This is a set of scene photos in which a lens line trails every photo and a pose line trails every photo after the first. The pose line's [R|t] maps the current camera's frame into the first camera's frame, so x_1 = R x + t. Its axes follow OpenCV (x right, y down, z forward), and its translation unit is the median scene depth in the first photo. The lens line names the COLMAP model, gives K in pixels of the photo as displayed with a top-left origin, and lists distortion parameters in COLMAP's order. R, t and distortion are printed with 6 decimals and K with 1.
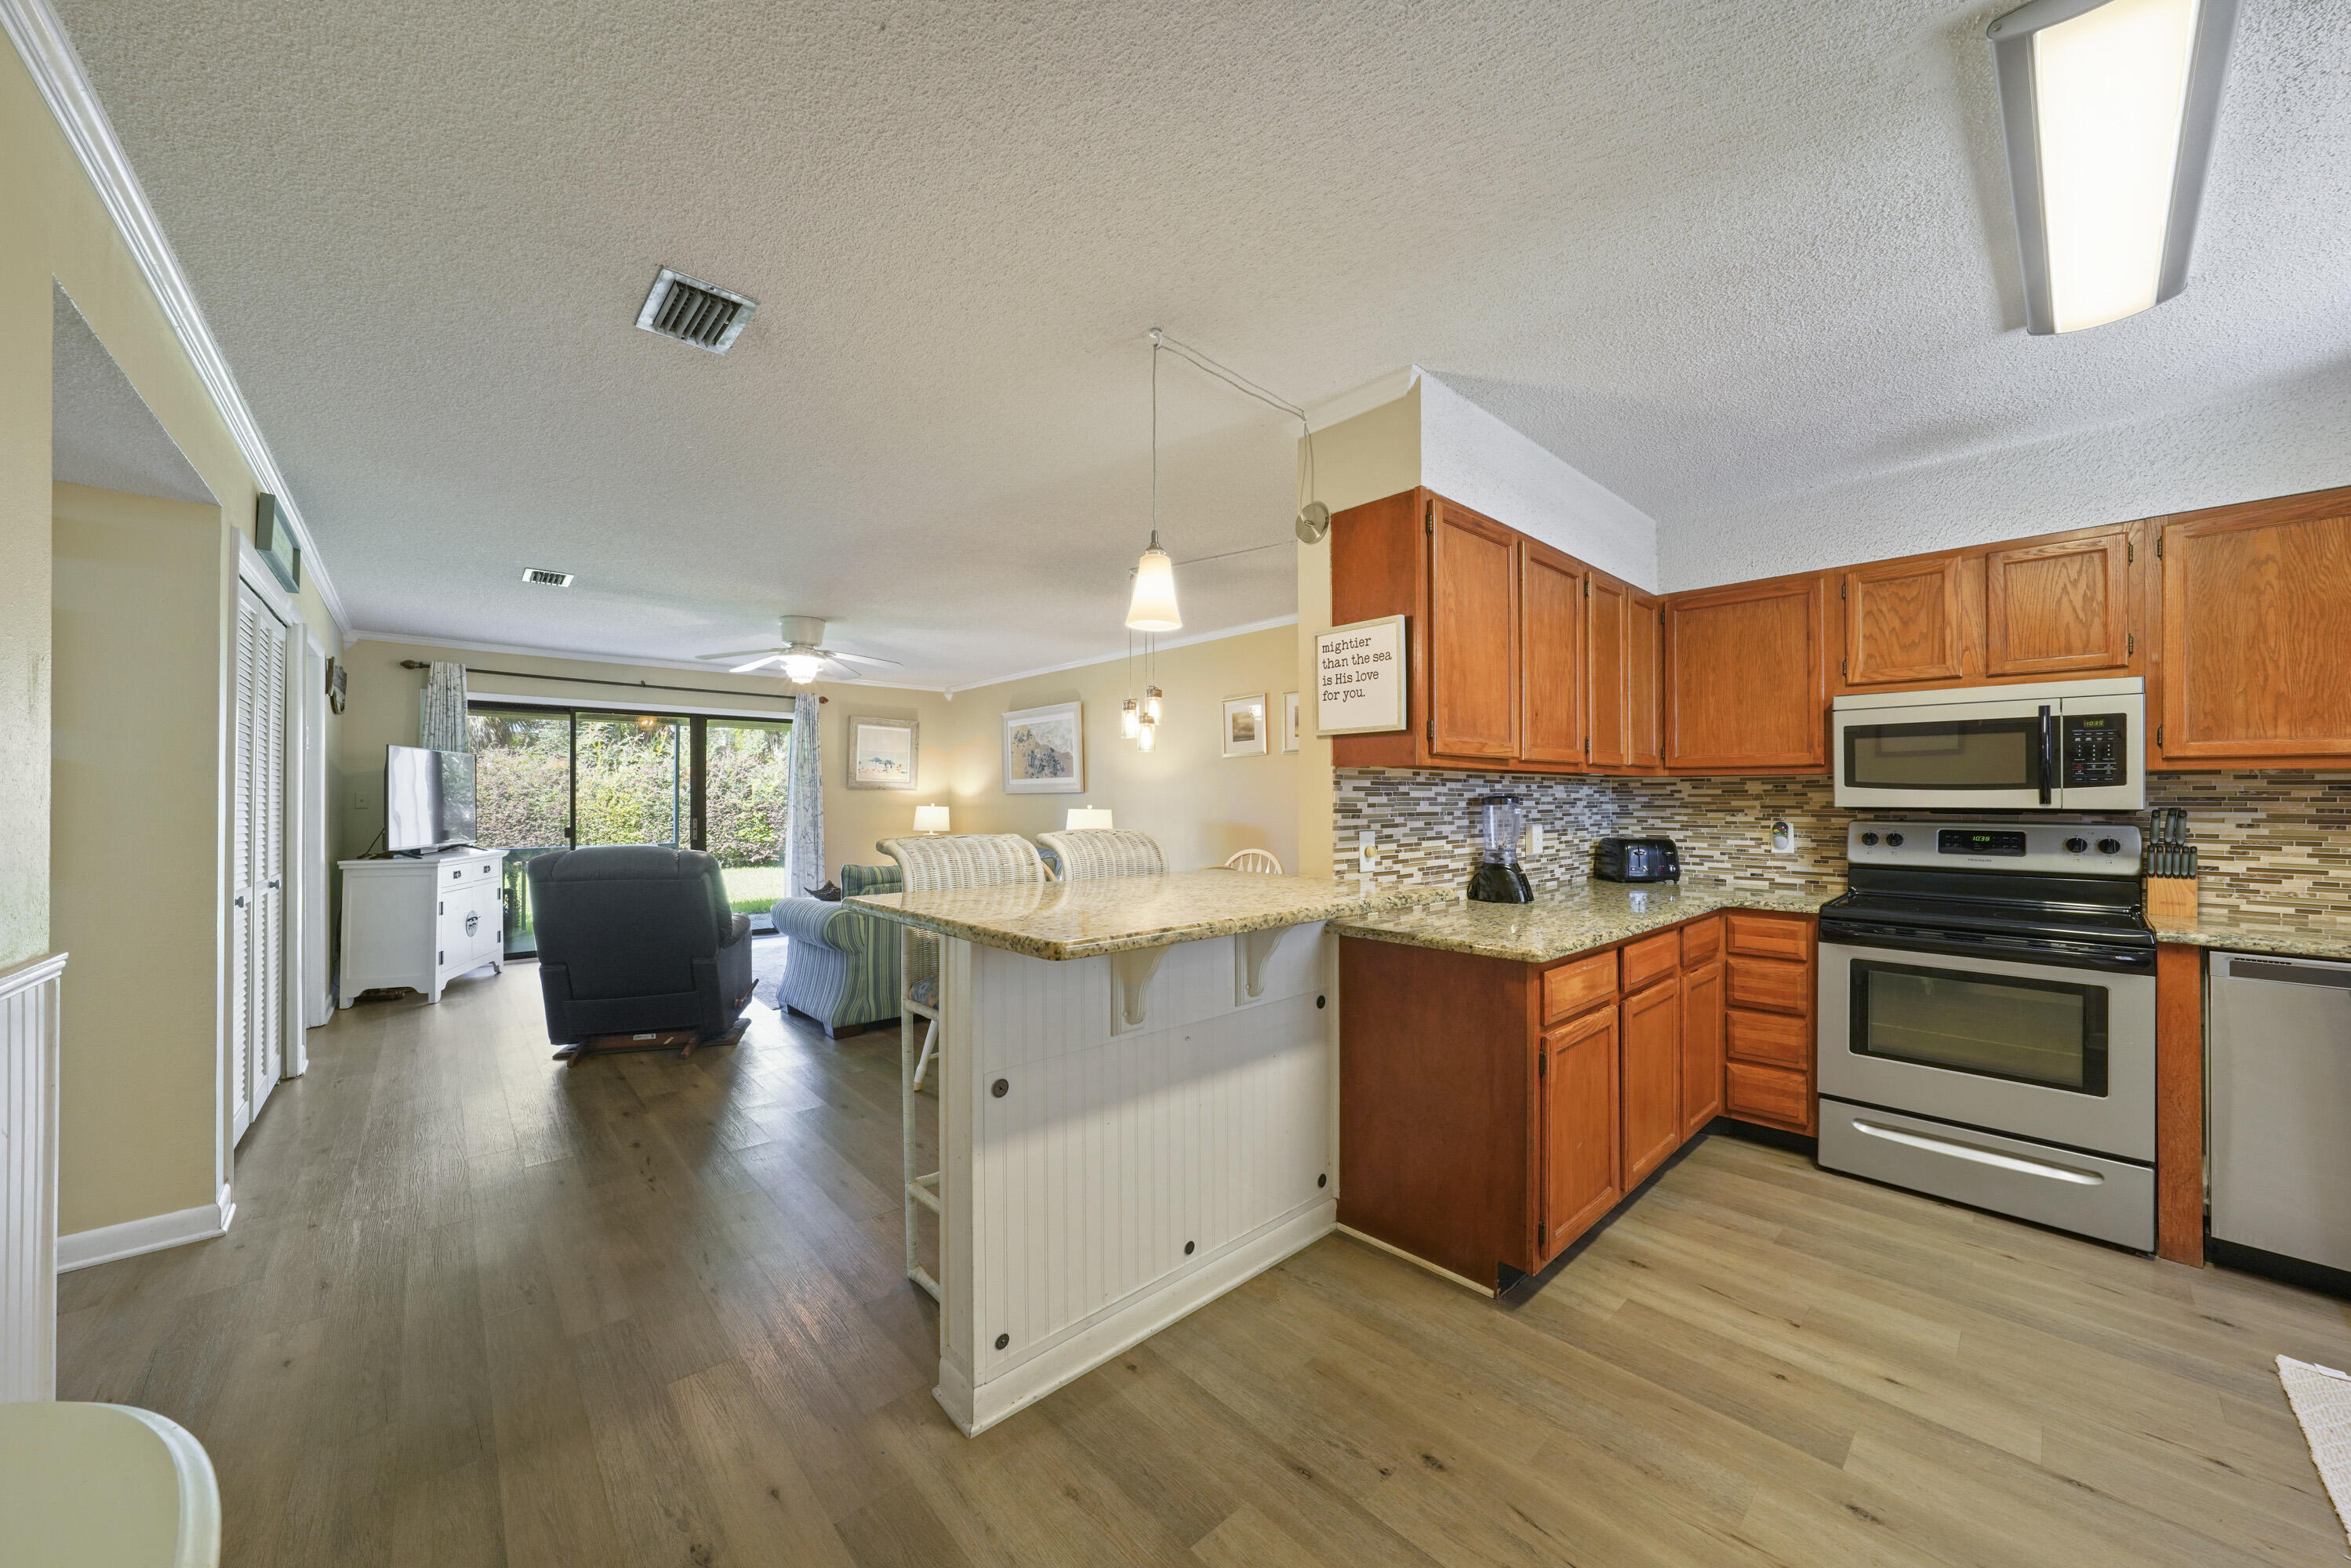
lens RADIAL K [[855.2, 0, 1167.3], [0, 855.2, 789.5], [0, 0, 1]] dist [-0.020042, 0.004998]
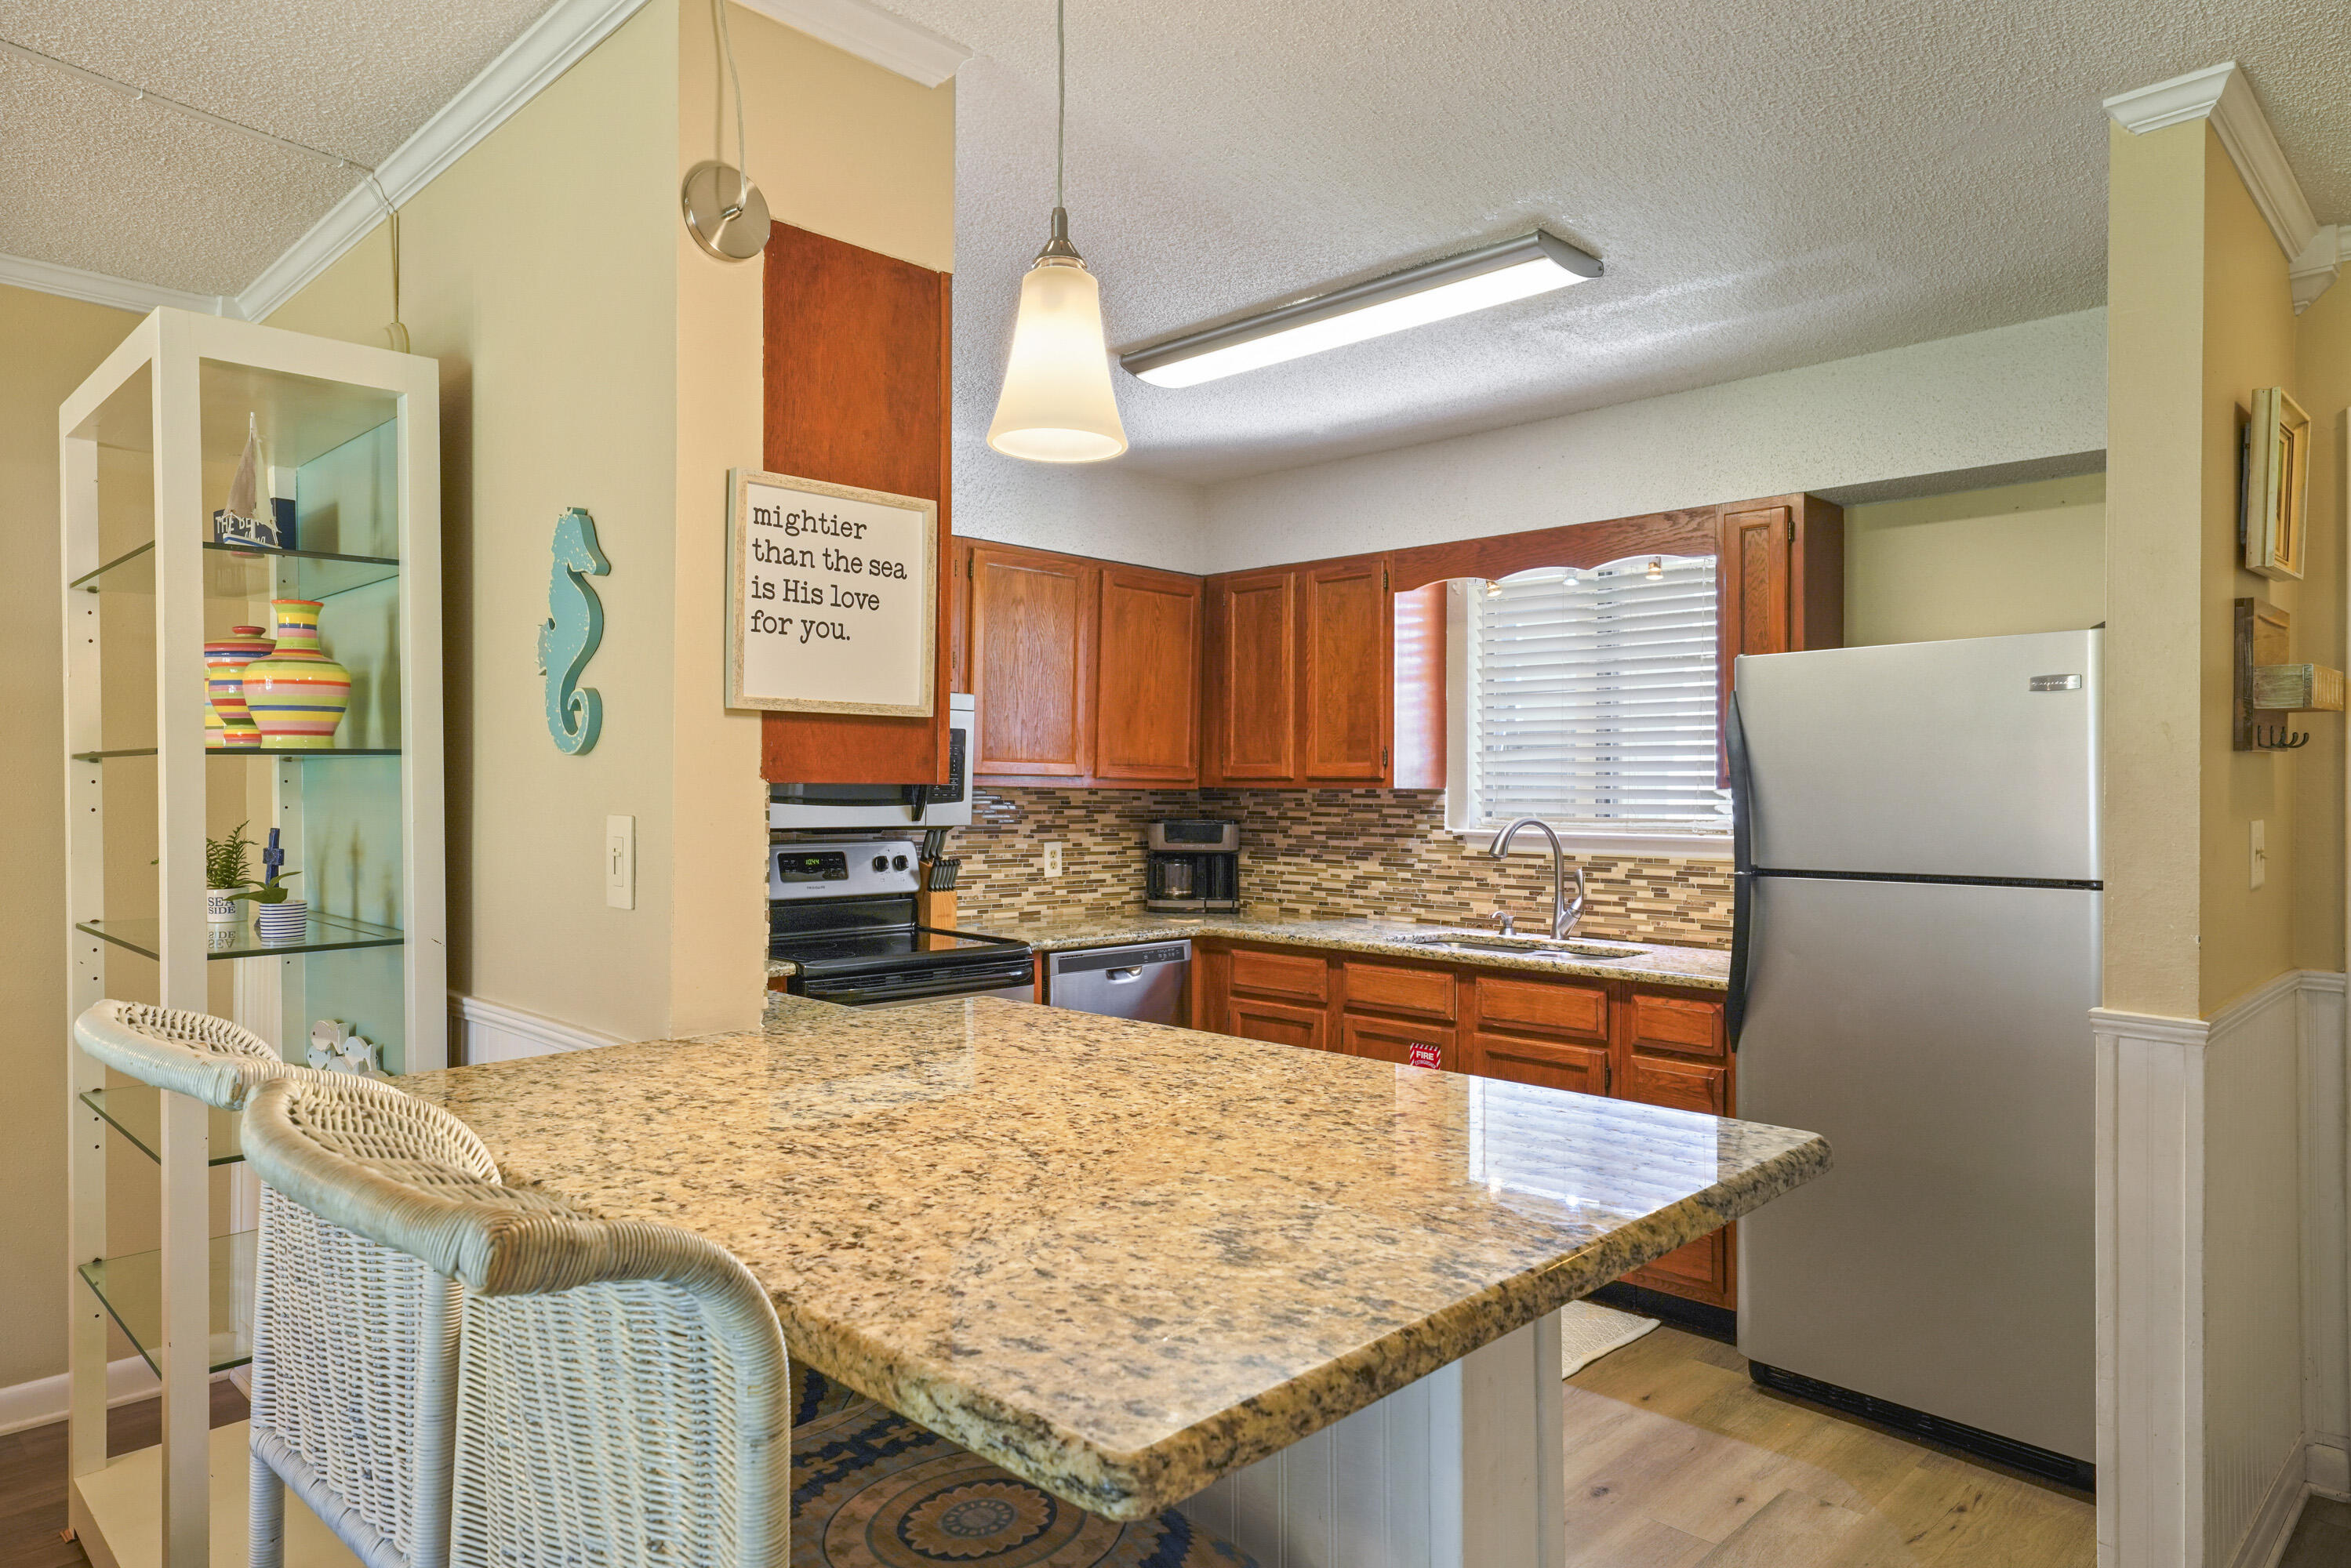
lens RADIAL K [[1460.4, 0, 1173.8], [0, 1460.4, 793.7], [0, 0, 1]] dist [0.021859, 0.000015]
pose [[-0.053723, -0.005948, 0.998538, -0.579647], [-0.013640, 0.999893, 0.005222, -0.025464], [-0.998463, -0.013339, -0.053799, 0.800648]]
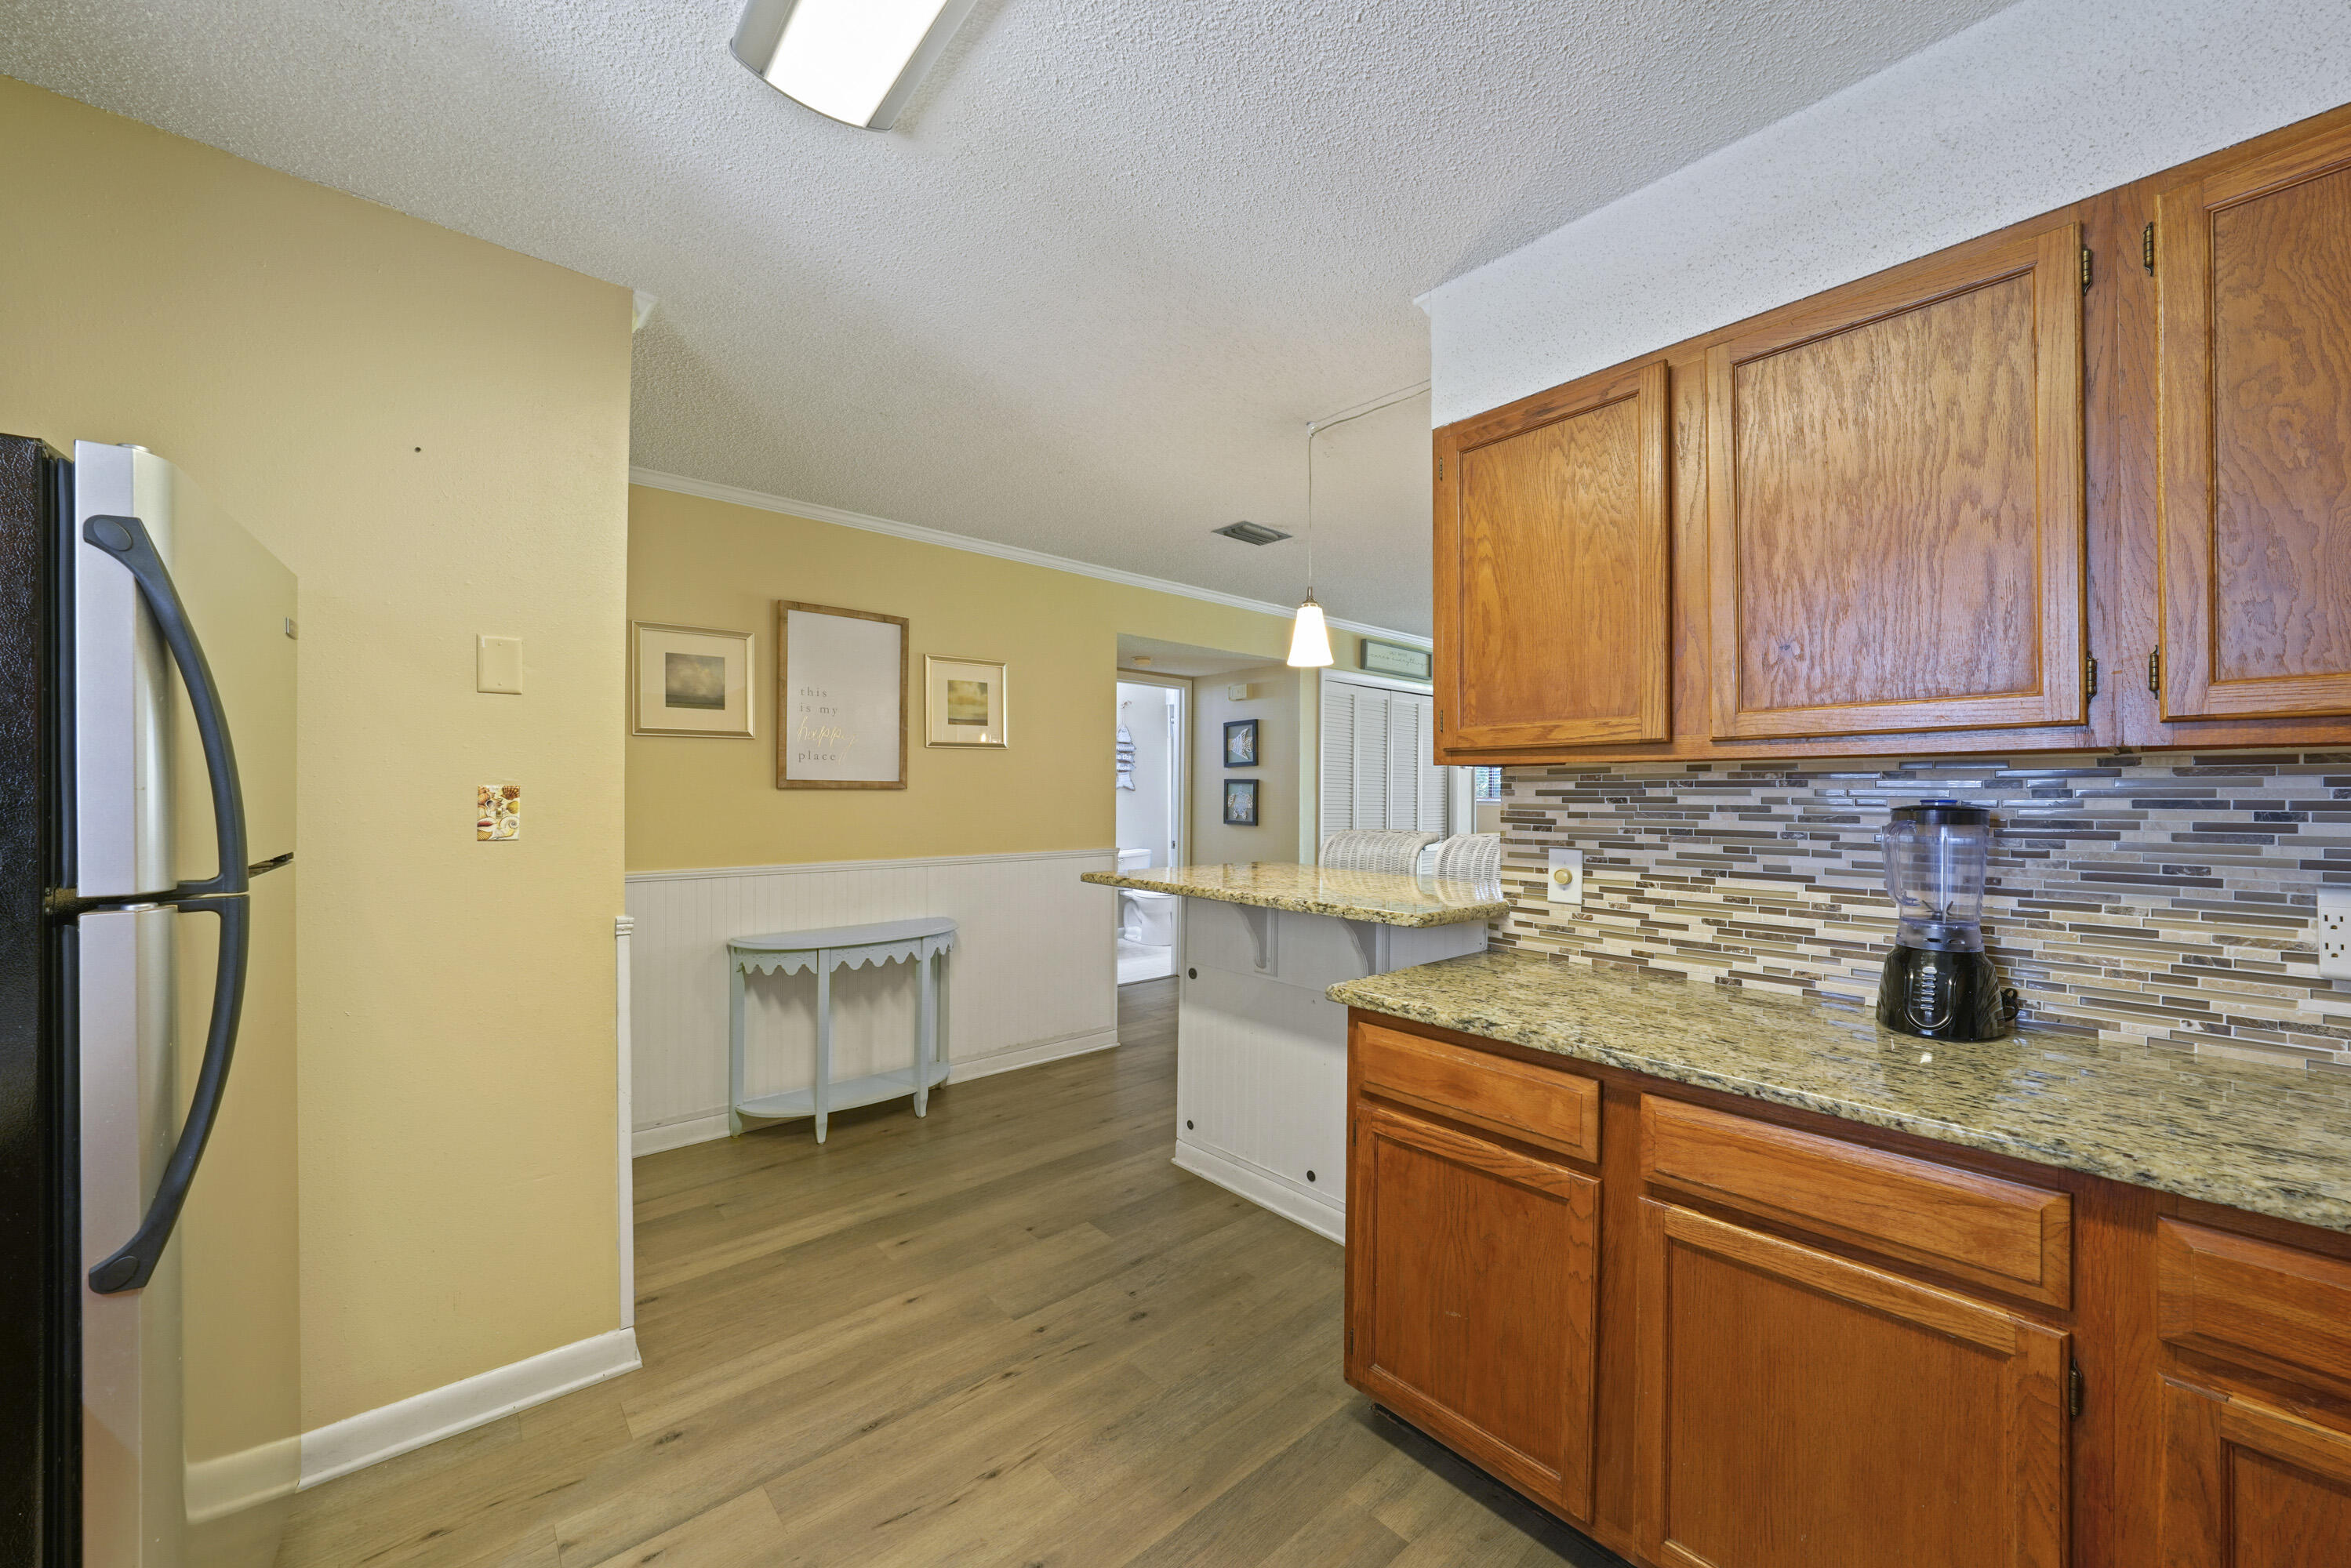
lens RADIAL K [[855.2, 0, 1172.7], [0, 855.2, 786.2], [0, 0, 1]] dist [-0.020042, 0.004998]
pose [[-0.028416, -0.010866, -0.999537, 1.005018], [0.004842, 0.999928, -0.011008, -0.000278], [0.999584, -0.005153, -0.028361, 0.679890]]
